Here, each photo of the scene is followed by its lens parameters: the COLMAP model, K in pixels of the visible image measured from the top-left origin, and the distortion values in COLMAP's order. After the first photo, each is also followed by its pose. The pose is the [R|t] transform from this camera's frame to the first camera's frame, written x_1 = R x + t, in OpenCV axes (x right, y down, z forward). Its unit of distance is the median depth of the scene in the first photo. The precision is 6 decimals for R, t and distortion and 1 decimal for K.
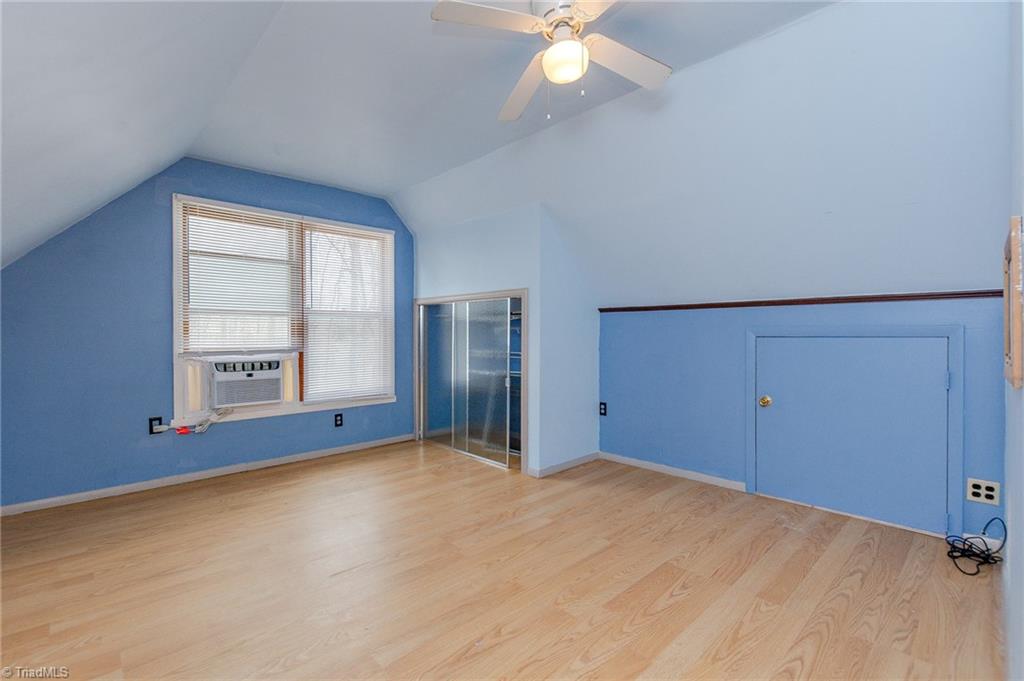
lens RADIAL K [[460.0, 0, 507.1], [0, 460.0, 336.0], [0, 0, 1]] dist [-0.000746, -0.000750]
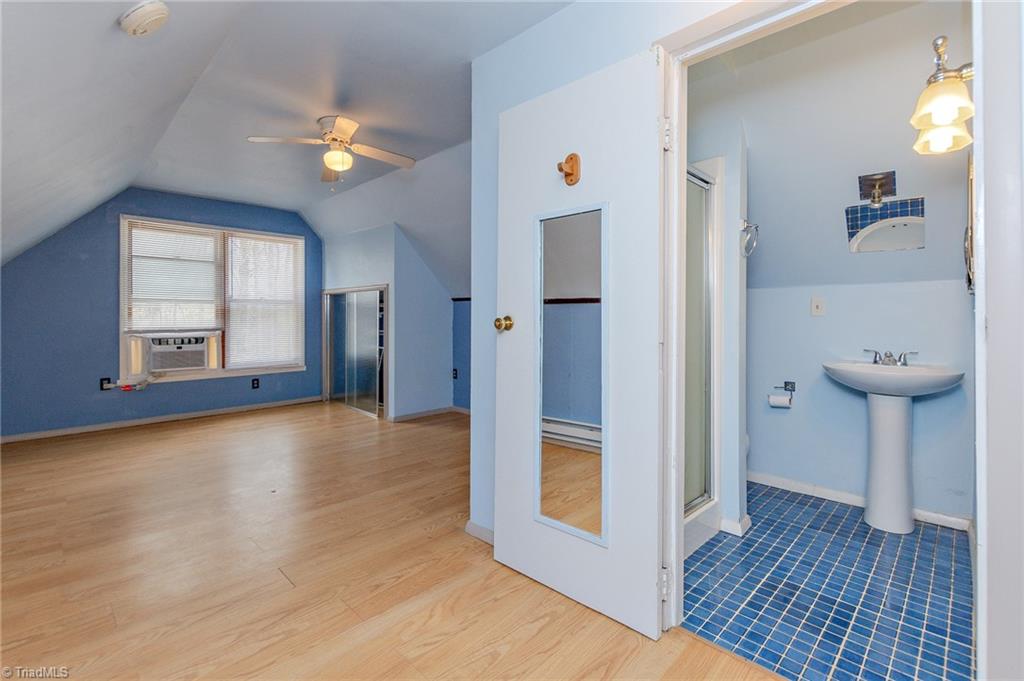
lens RADIAL K [[455.9, 0, 509.3], [0, 455.9, 315.0], [0, 0, 1]] dist [0.001124, -0.001846]
pose [[0.999414, 0.002227, 0.034166, 0.346642], [-0.001933, 0.999961, -0.008641, -0.000712], [-0.034184, 0.008570, 0.999379, -0.353386]]
